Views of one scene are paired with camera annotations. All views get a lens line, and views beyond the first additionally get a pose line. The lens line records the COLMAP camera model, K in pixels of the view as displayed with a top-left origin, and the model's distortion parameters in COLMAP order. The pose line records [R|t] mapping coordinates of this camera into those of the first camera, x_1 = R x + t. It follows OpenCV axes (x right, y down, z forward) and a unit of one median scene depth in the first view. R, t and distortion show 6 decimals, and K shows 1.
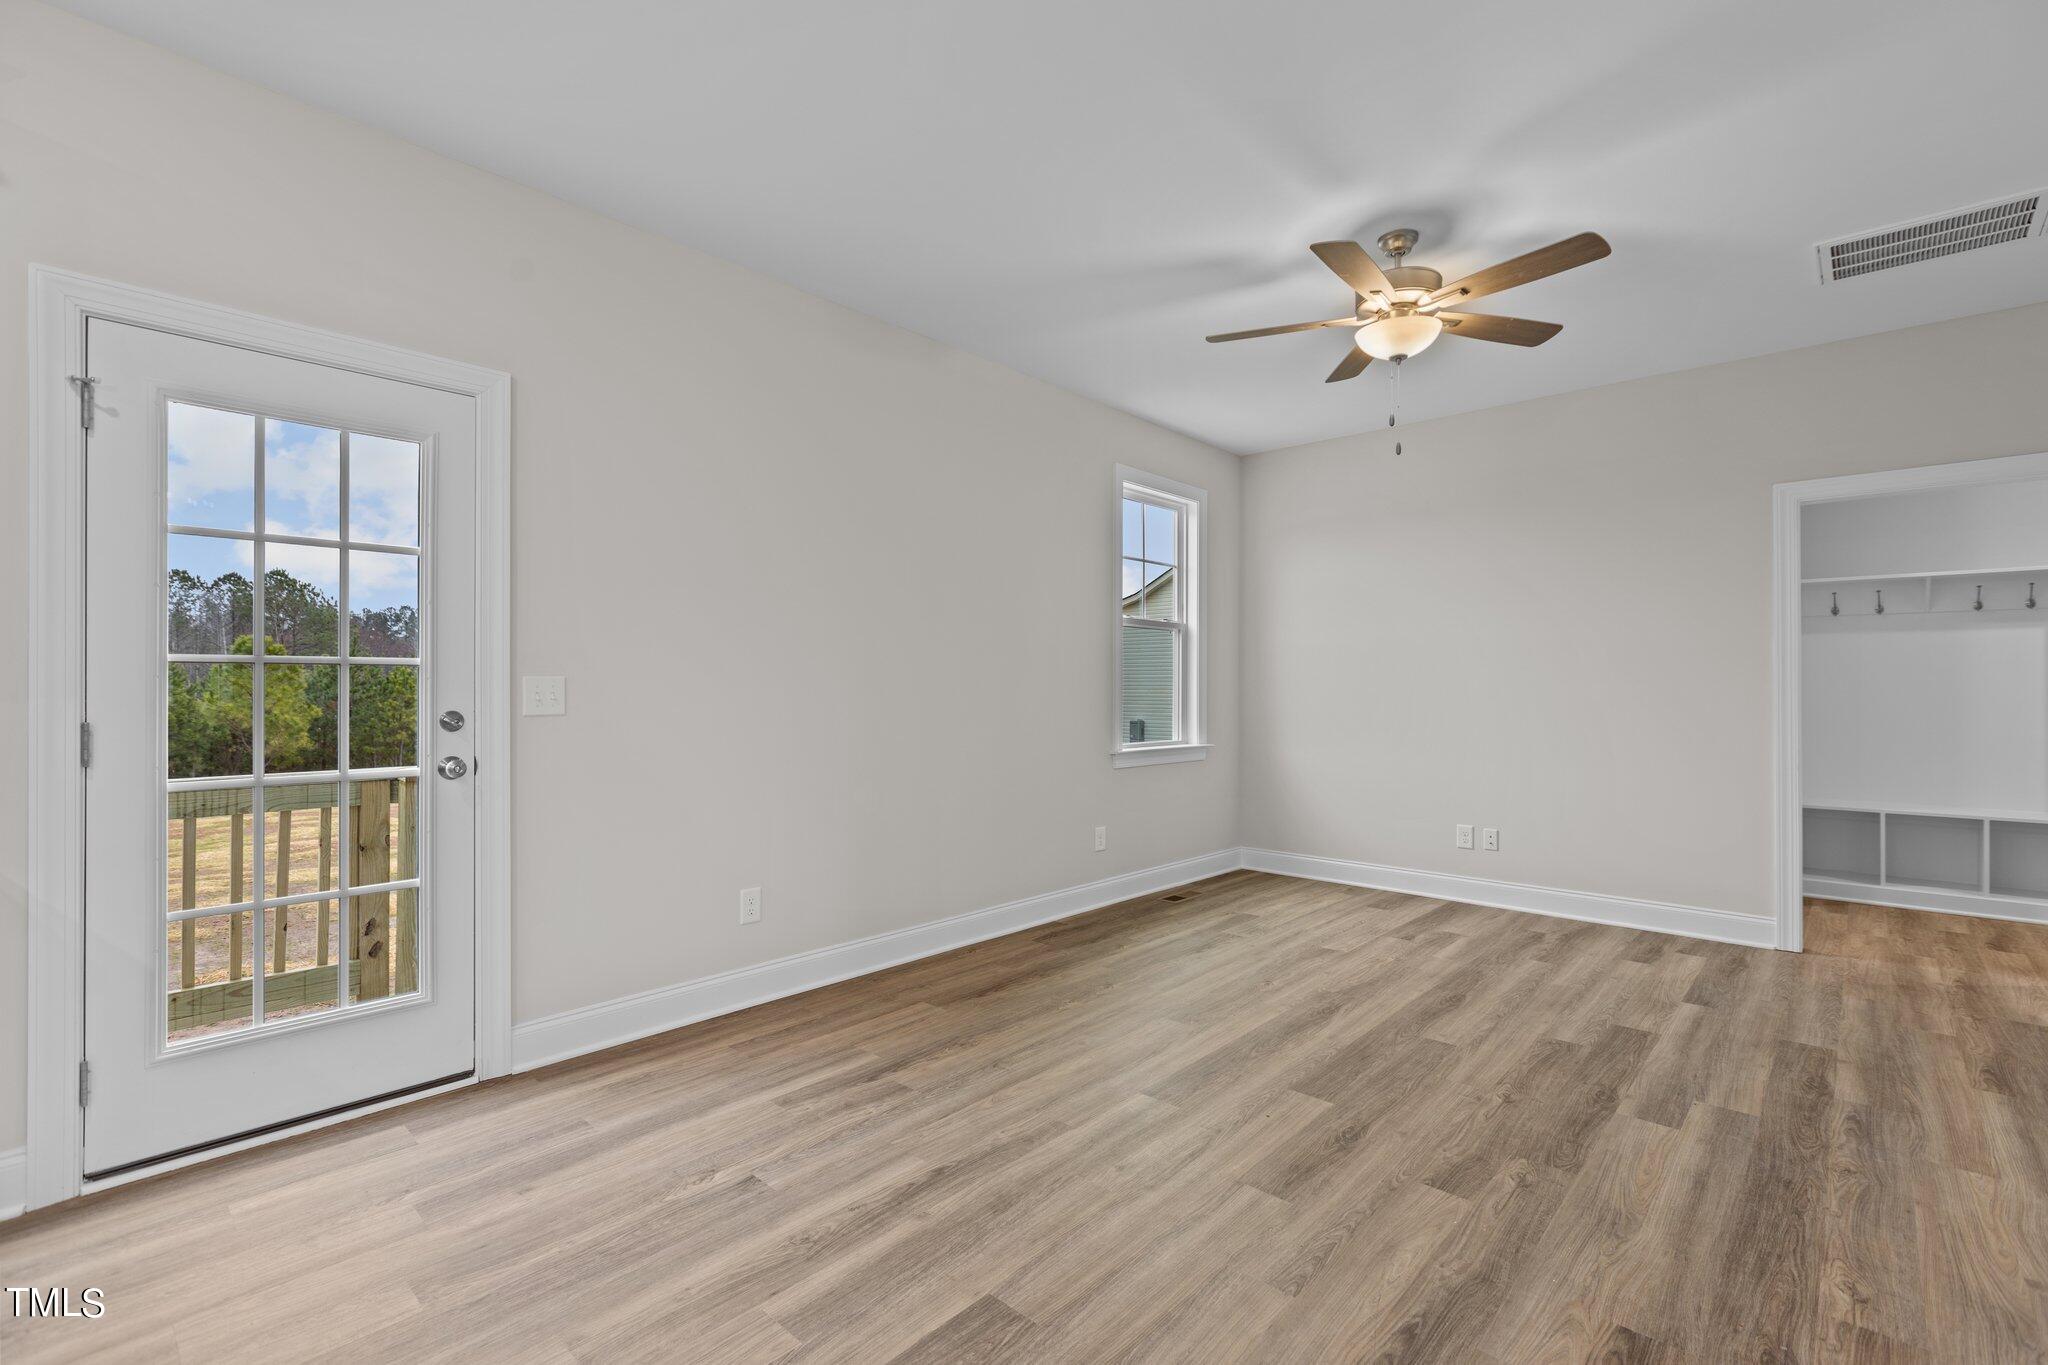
lens RADIAL K [[905.0, 0, 1024.0], [0, 905.0, 682.5], [0, 0, 1]] dist [-0.000832, -0.000230]
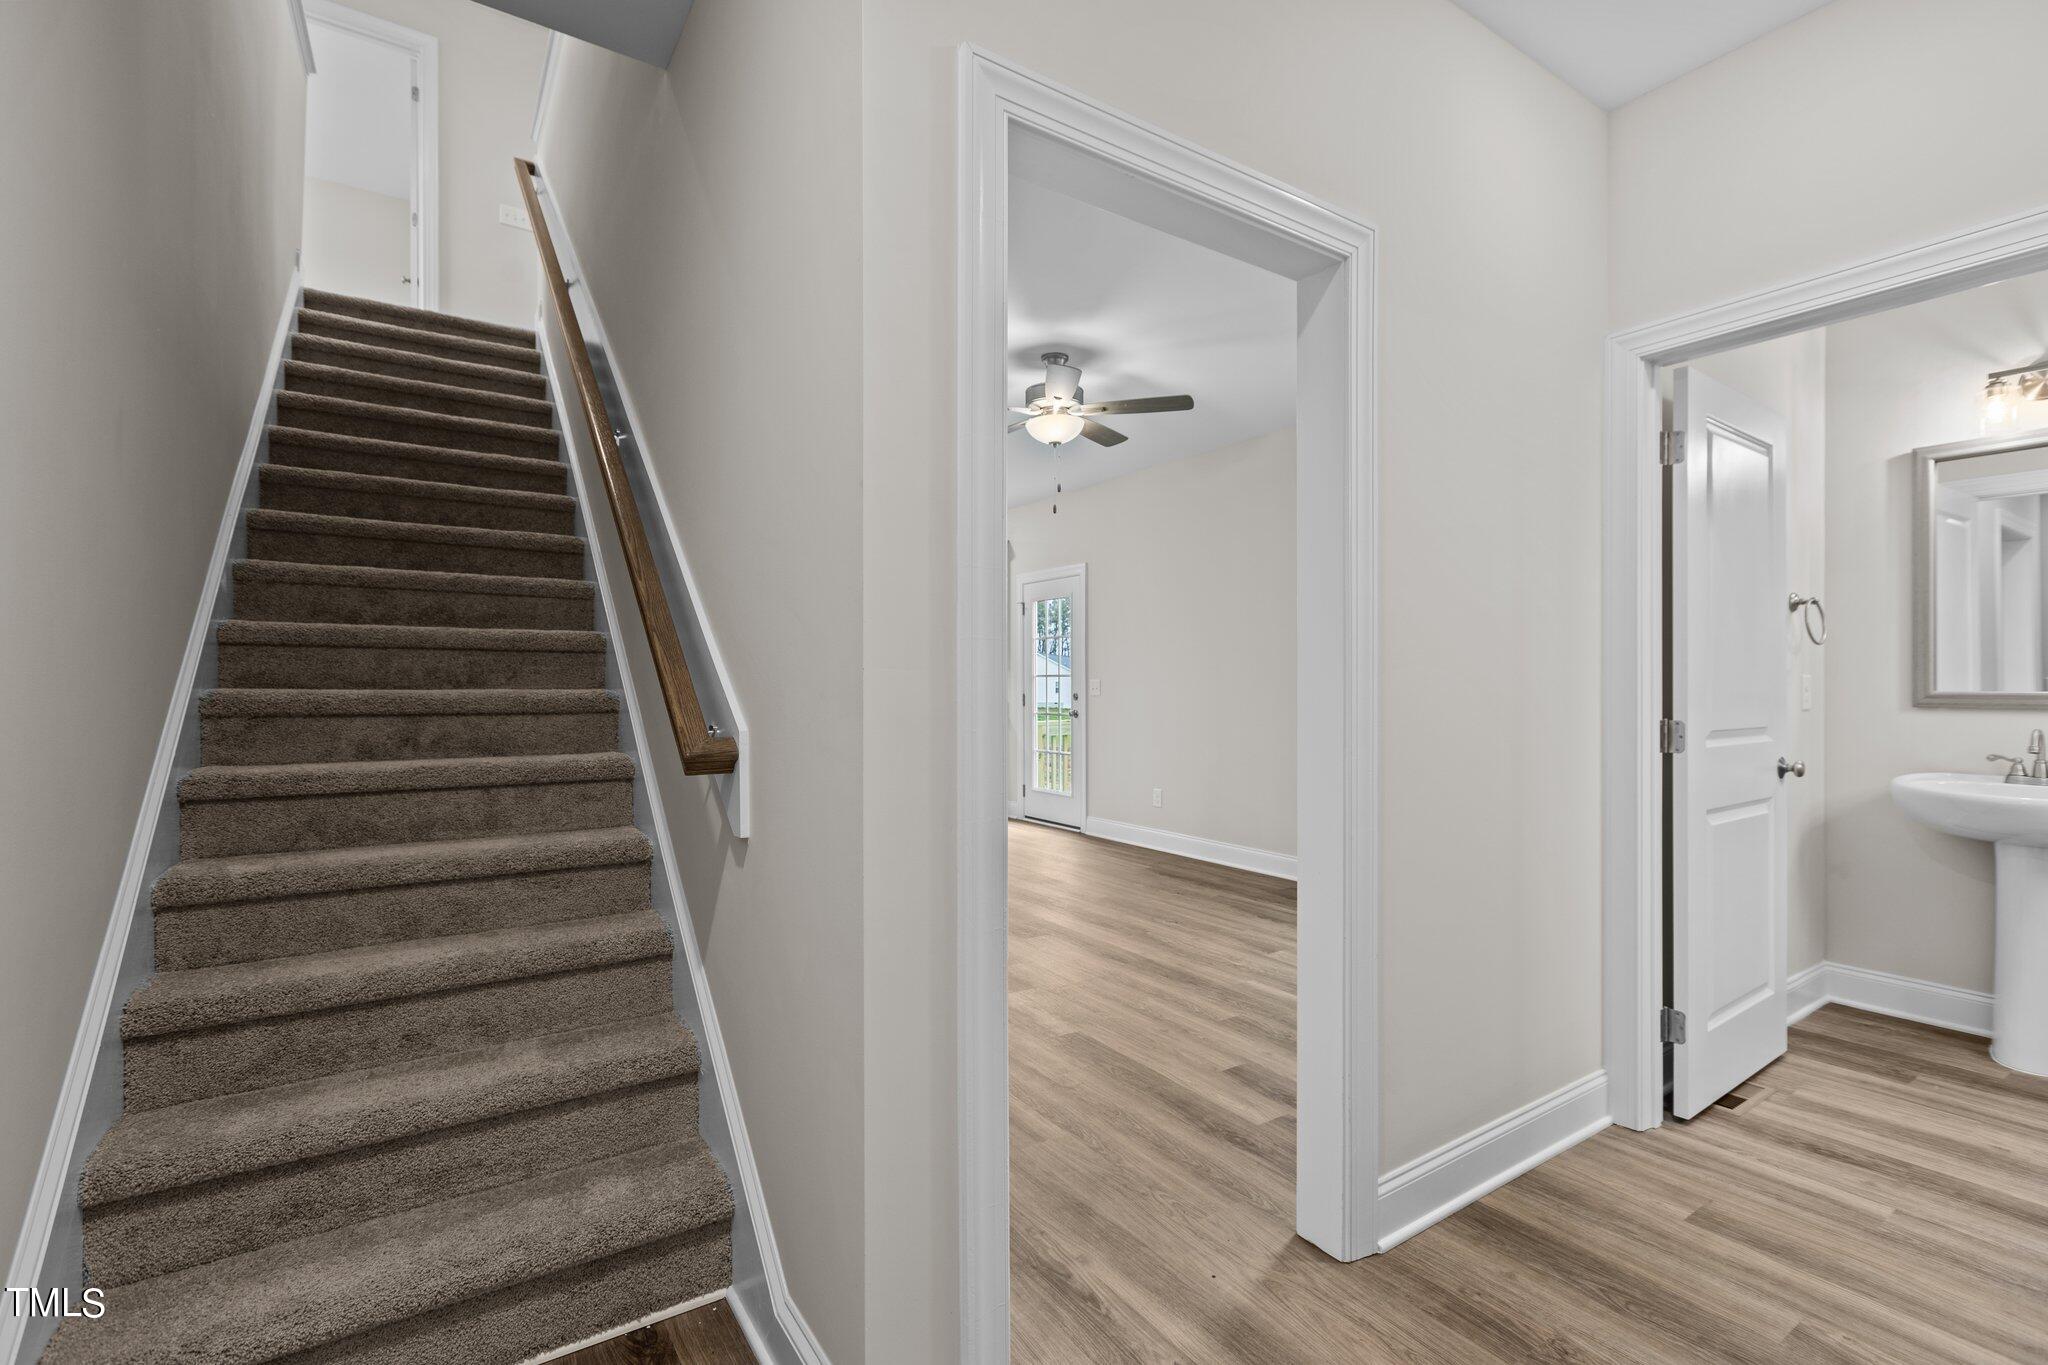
lens RADIAL K [[897.1, 0, 1024.0], [0, 897.1, 682.5], [0, 0, 1]] dist [-0.000583, -0.000079]
pose [[-0.226334, -0.006123, -0.974030, 1.510276], [0.002795, 0.999972, -0.006936, 0.014157], [0.974046, -0.004292, -0.226311, 1.082076]]
